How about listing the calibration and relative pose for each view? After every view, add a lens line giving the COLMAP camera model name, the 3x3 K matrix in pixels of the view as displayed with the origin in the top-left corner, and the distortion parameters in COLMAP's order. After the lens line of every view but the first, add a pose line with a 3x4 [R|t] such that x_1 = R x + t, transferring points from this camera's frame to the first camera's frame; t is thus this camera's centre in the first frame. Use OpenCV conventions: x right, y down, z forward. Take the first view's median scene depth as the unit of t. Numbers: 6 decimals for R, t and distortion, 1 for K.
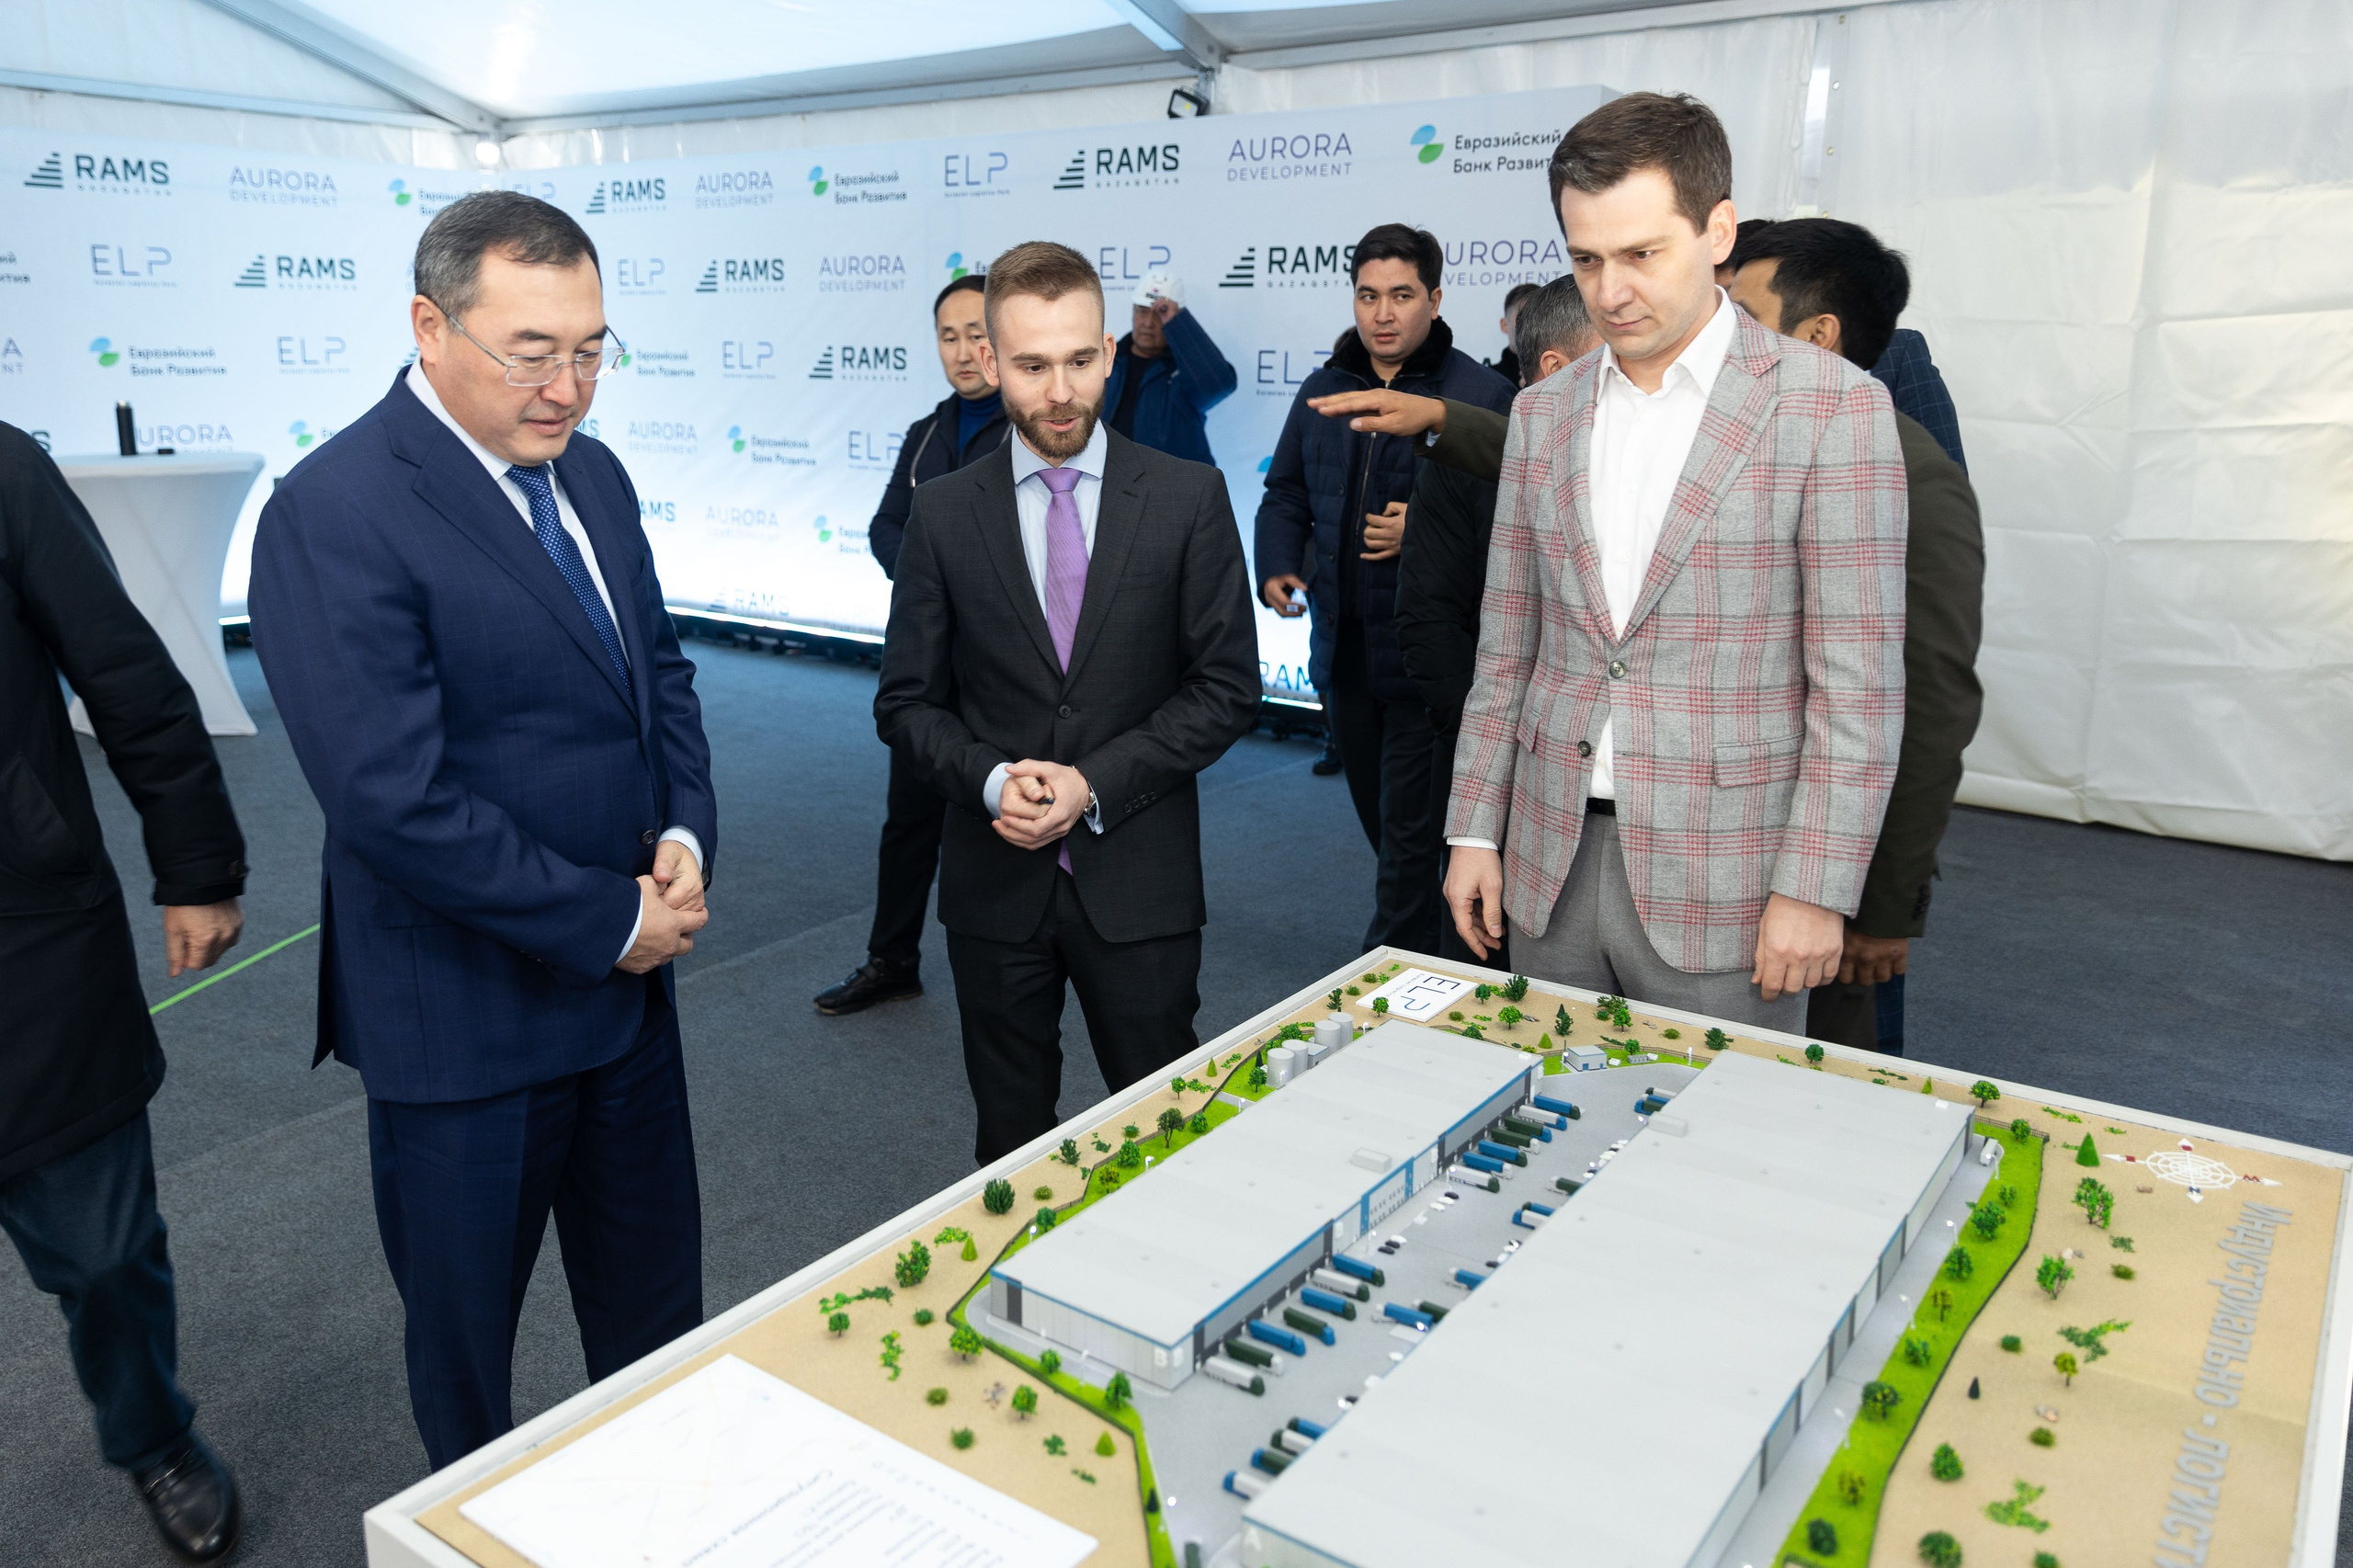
lens RADIAL K [[1810.3, 0, 1102.9], [0, 1810.3, 713.4], [0, 0, 1]] dist [0.001166, -0.005482]
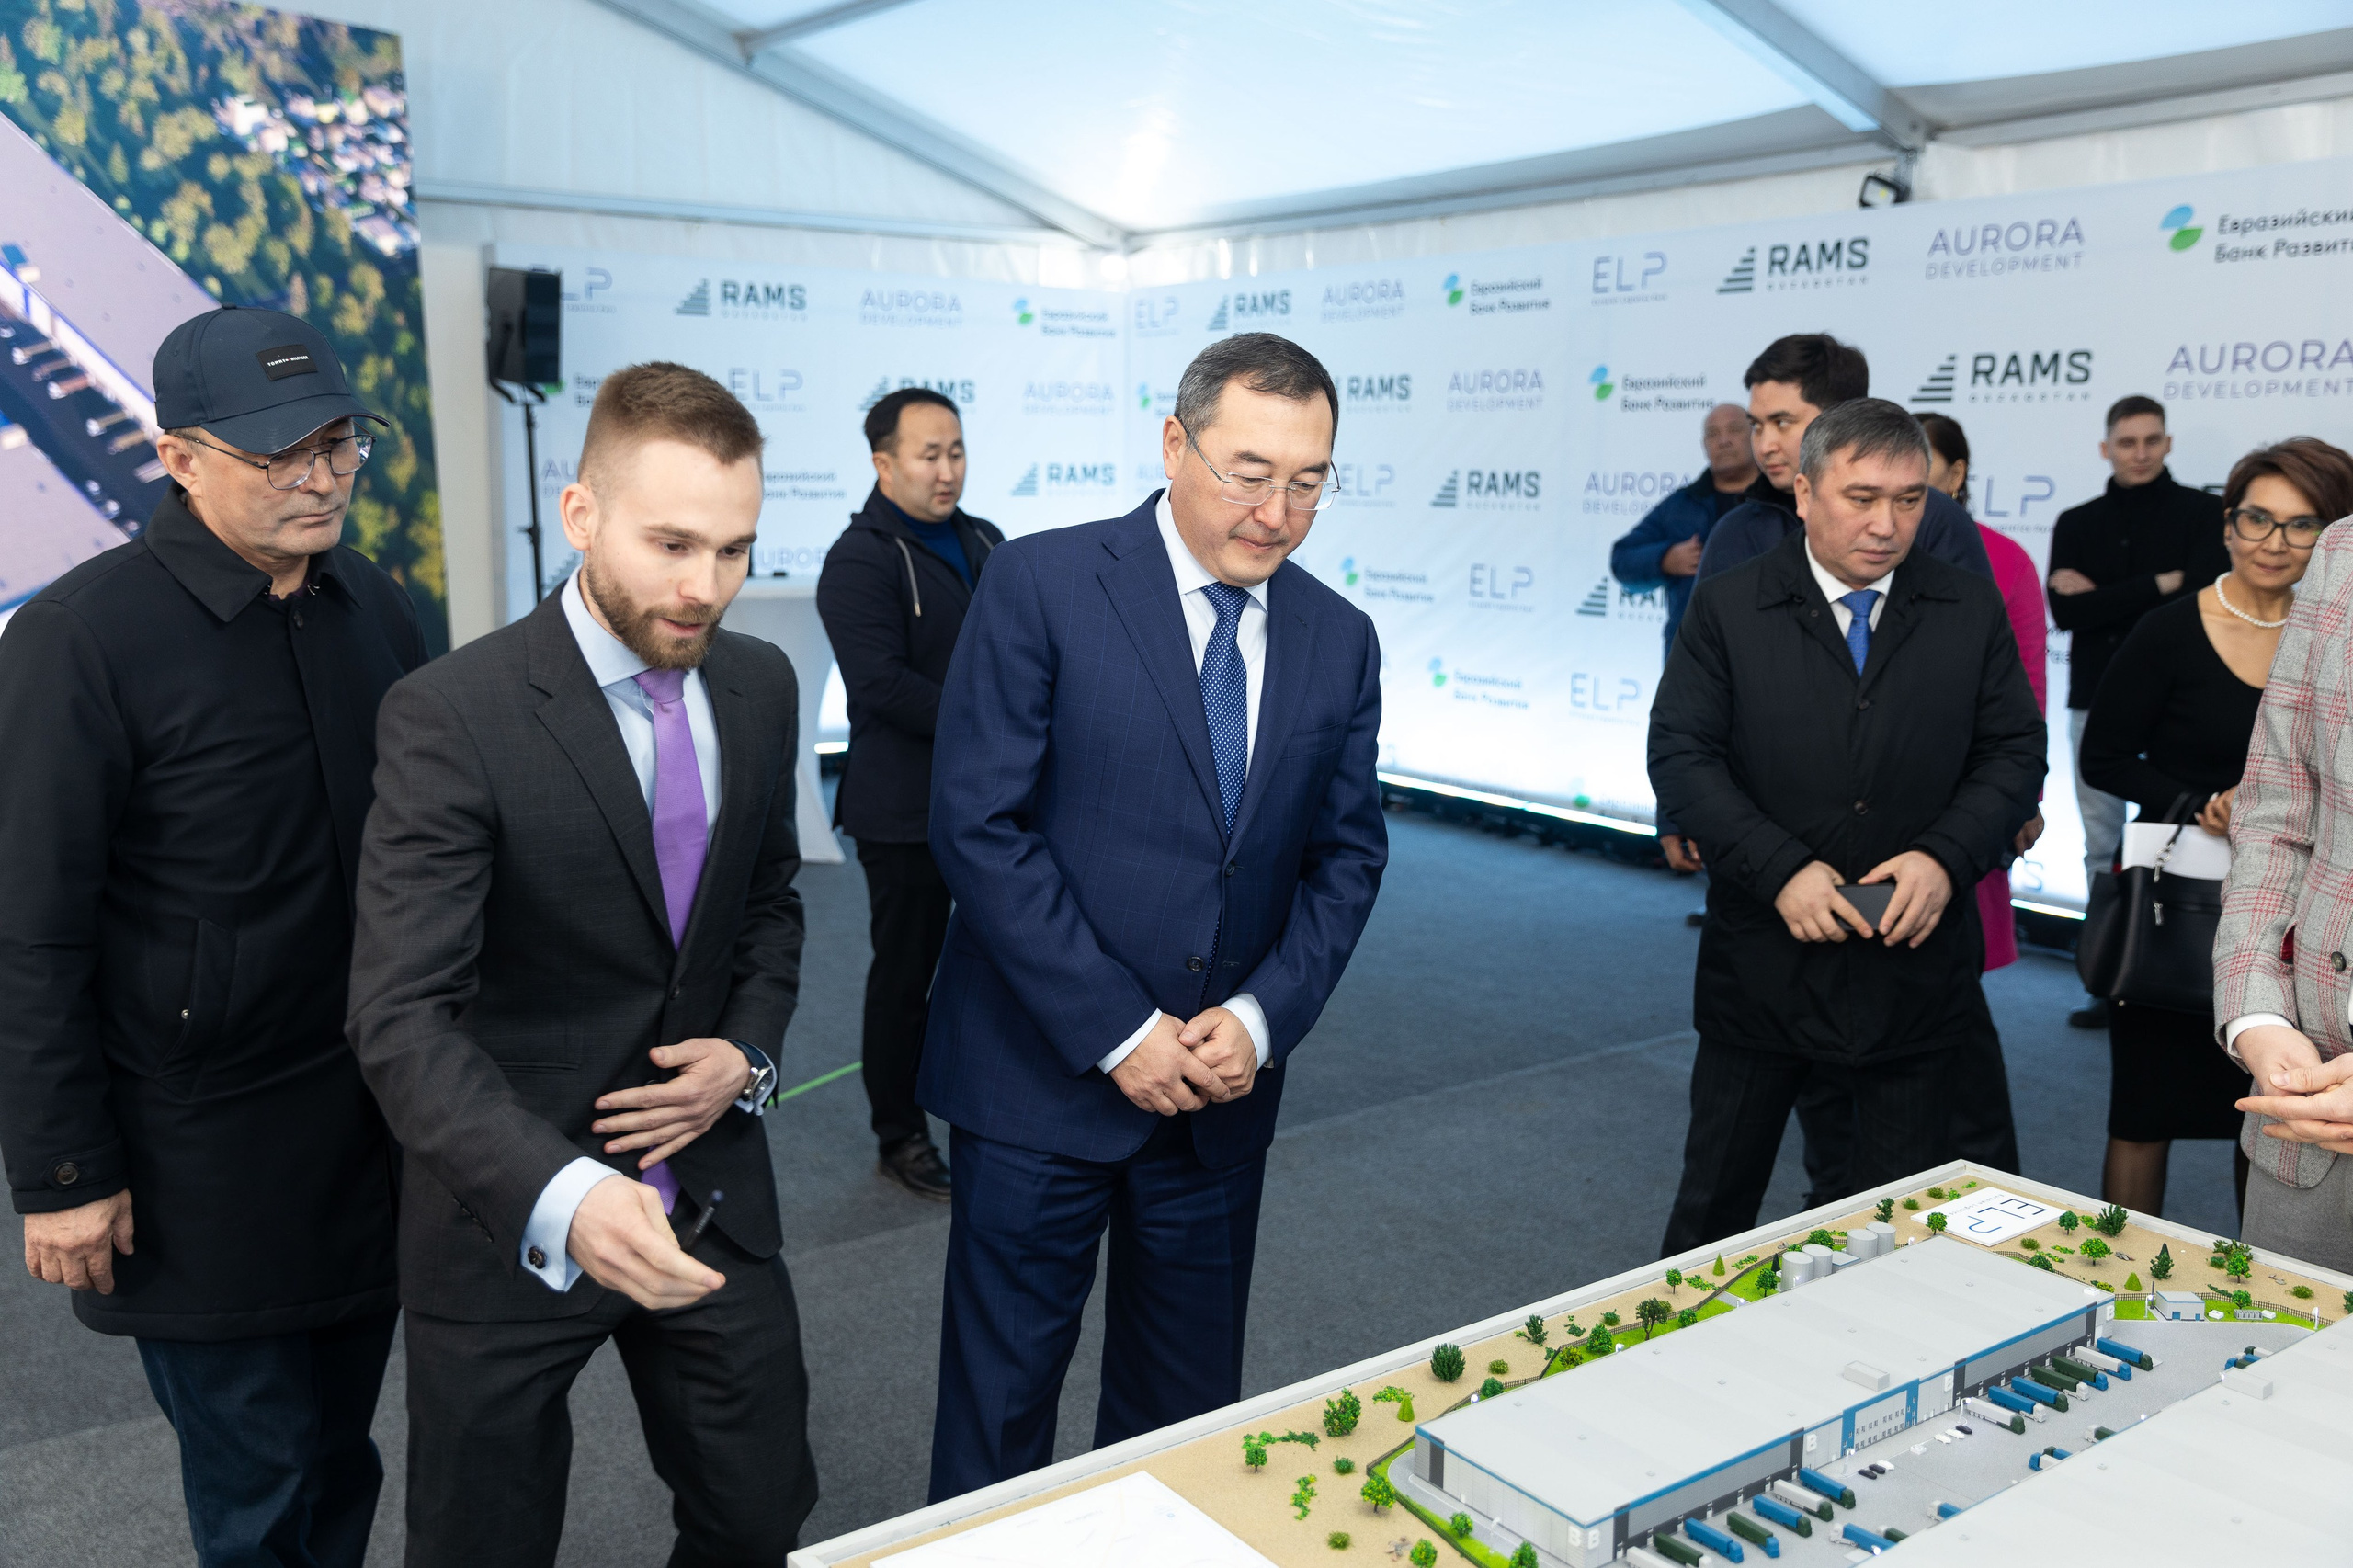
lens RADIAL K [[2106.7, 0, 1176.5], [0, 2106.7, 784.0], [0, 0, 1]] dist [0.002423, 0.011003]
pose [[0.954073, 0.045298, -0.296128, 0.097018], [-0.060682, 0.997232, -0.042963, 0.017246], [0.293363, 0.058960, 0.954181, -0.089845]]
